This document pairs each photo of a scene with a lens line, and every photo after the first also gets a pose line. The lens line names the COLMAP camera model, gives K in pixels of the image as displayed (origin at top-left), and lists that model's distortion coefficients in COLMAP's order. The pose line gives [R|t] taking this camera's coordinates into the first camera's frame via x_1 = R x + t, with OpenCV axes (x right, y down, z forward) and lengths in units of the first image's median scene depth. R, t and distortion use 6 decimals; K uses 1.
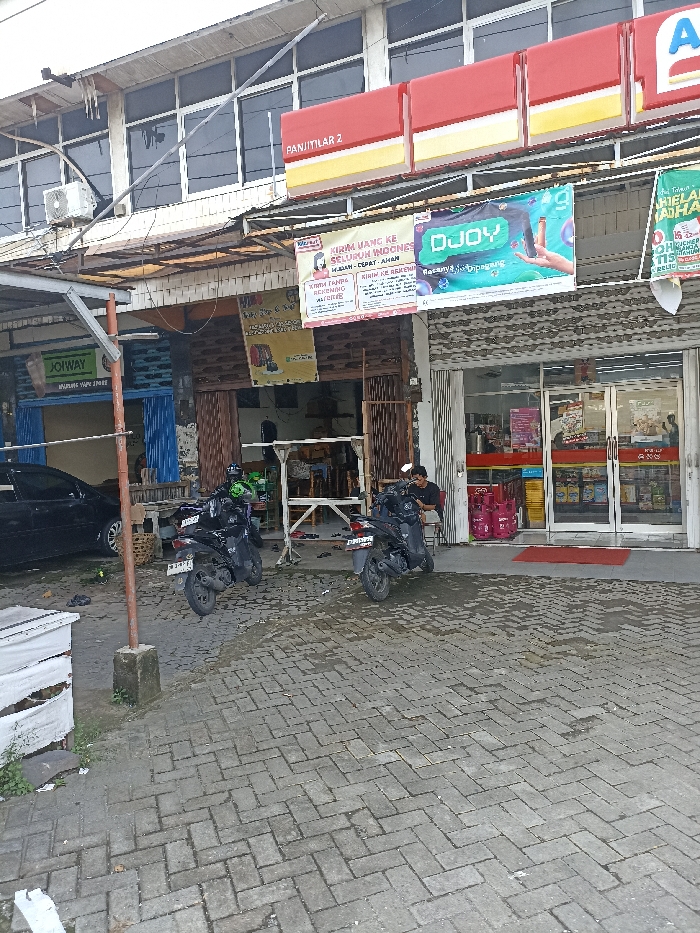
lens RADIAL K [[692.8, 0, 348.1], [0, 692.8, 467.0], [0, 0, 1]] dist [0.036722, -0.034711]
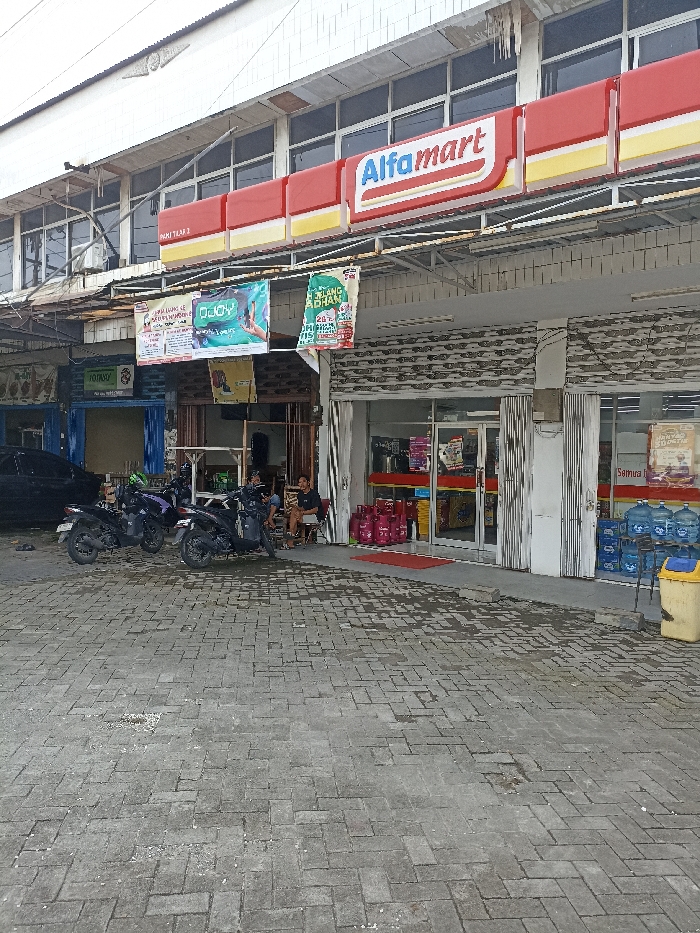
lens RADIAL K [[692.8, 0, 348.9], [0, 692.8, 469.0], [0, 0, 1]] dist [0.036722, -0.034711]
pose [[0.970795, 0.088849, -0.222852, 0.702365], [-0.093572, 0.995555, -0.010702, -0.014185], [0.220910, 0.031242, 0.974794, -0.290897]]
